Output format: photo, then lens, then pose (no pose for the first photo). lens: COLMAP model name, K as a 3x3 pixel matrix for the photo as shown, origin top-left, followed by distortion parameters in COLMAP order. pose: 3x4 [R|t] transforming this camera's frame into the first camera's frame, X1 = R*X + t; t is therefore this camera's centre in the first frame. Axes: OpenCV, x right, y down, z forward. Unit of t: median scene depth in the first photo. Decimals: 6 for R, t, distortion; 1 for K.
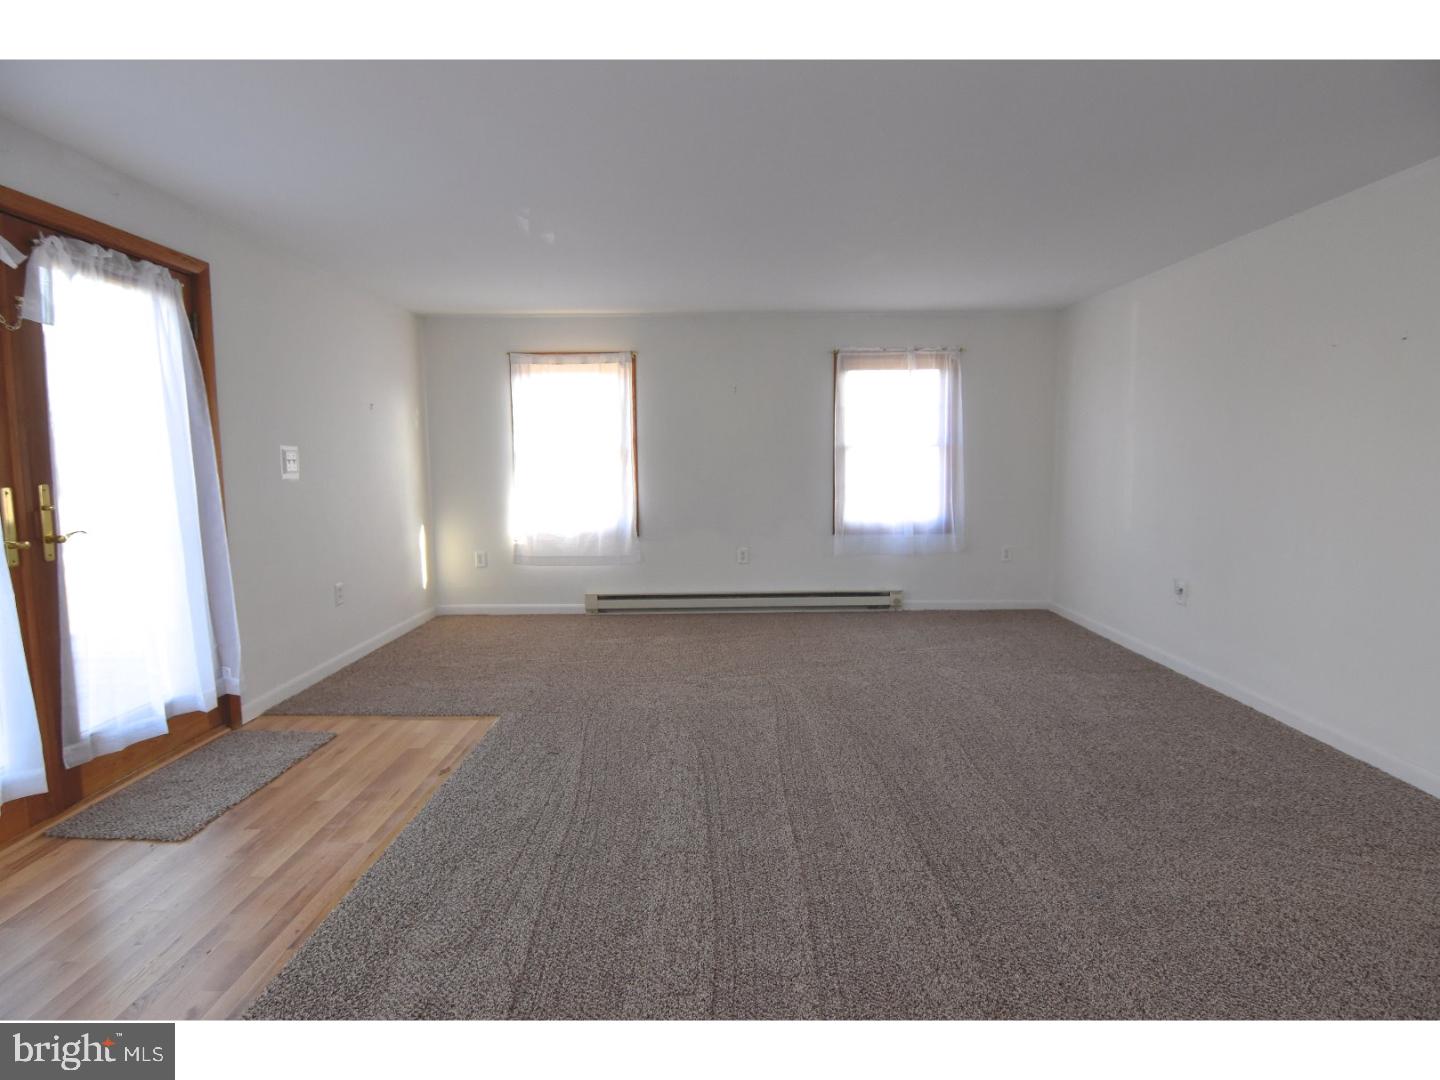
lens RADIAL K [[759.2, 0, 730.2], [0, 759.2, 536.9], [0, 0, 1]] dist [0.004125, -0.022727]
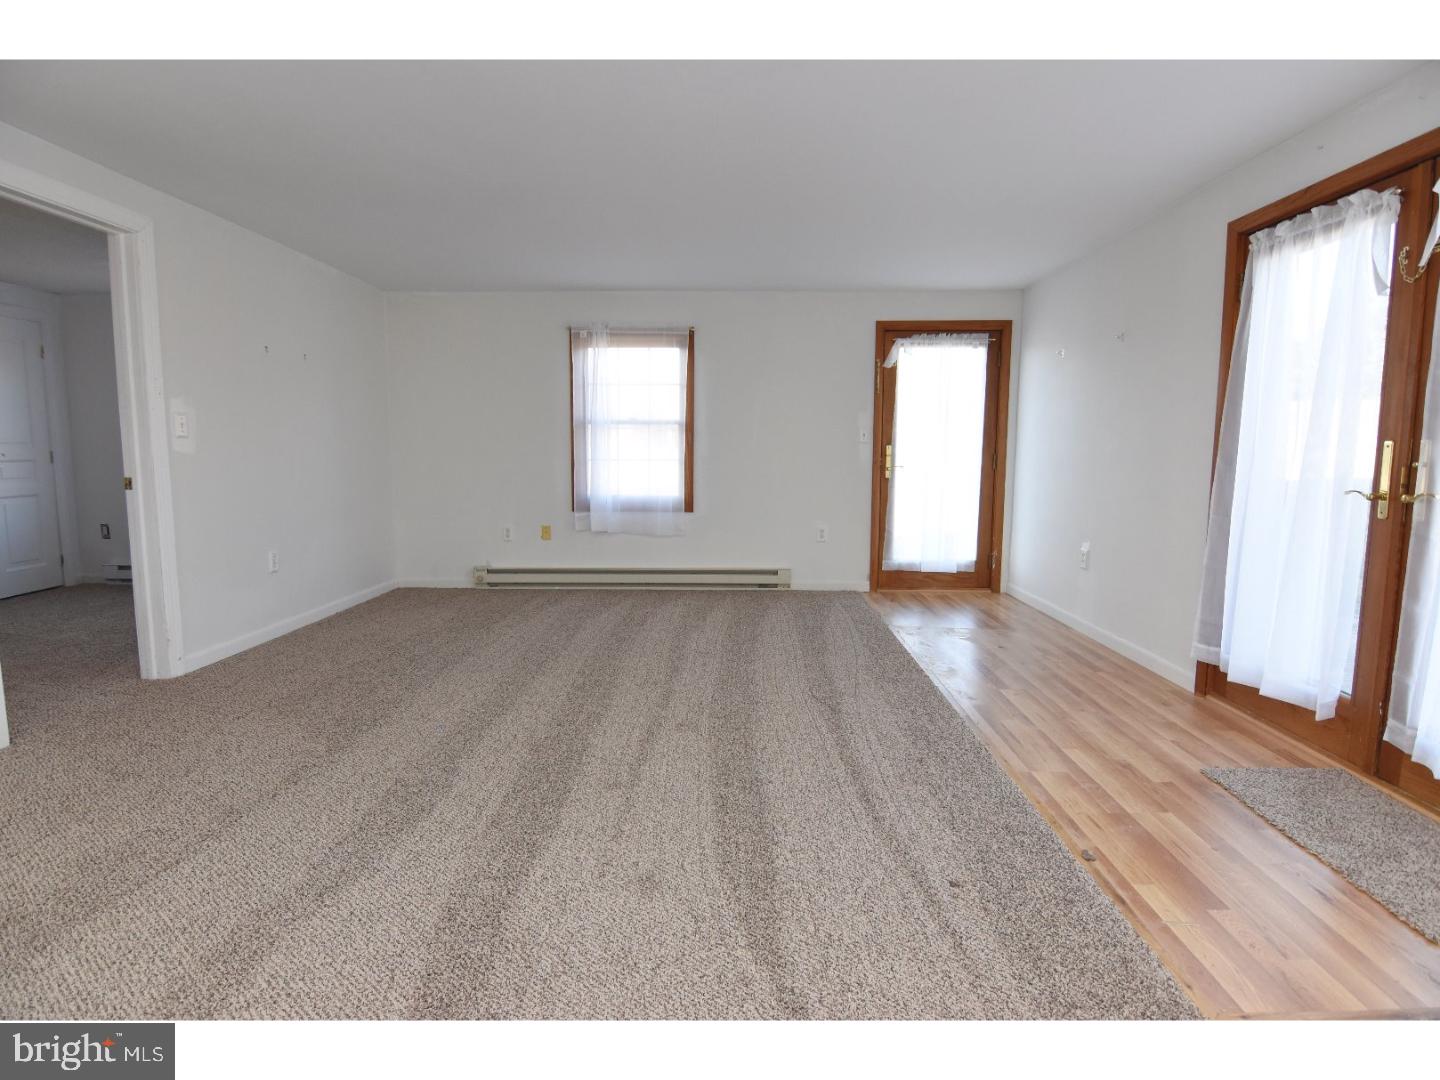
lens RADIAL K [[759.2, 0, 730.2], [0, 759.2, 536.9], [0, 0, 1]] dist [0.004125, -0.022727]
pose [[-0.999635, -0.002828, 0.026874, -0.070289], [0.003008, 0.976687, 0.214647, -0.132860], [-0.026855, 0.214649, -0.976322, 1.695541]]
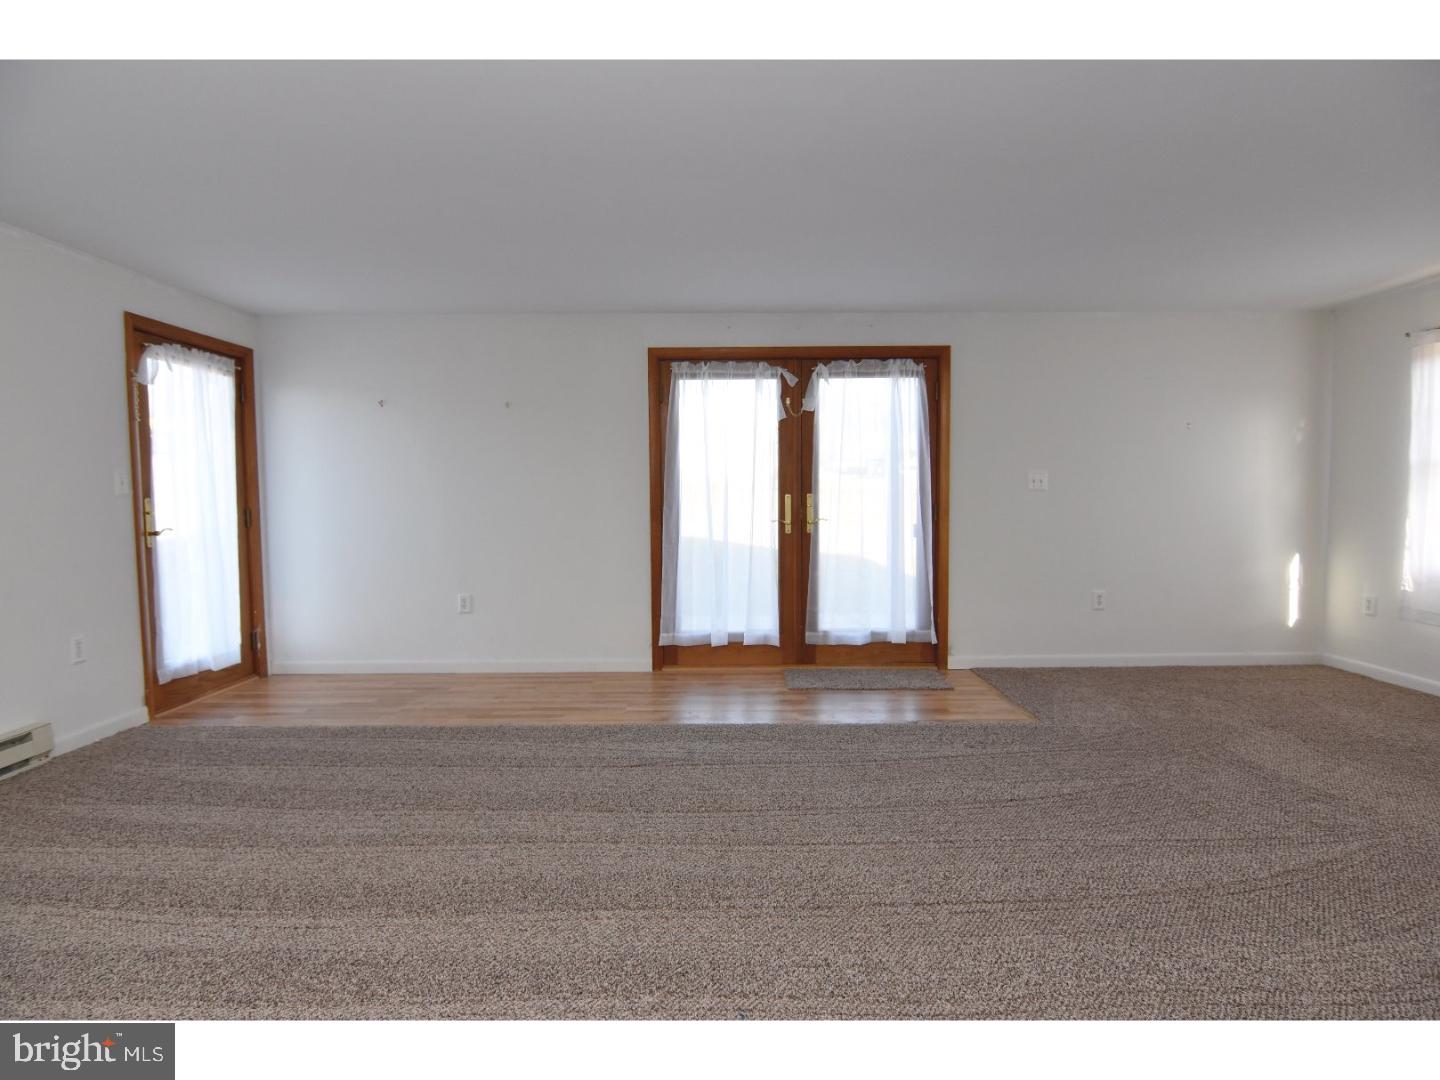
lens RADIAL K [[759.2, 0, 730.2], [0, 759.2, 536.9], [0, 0, 1]] dist [0.004125, -0.022727]
pose [[-0.002885, 0.057803, -0.998324, 0.913201], [-0.095699, 0.993730, 0.057813, -0.045744], [0.995406, 0.095706, 0.002664, 0.694305]]
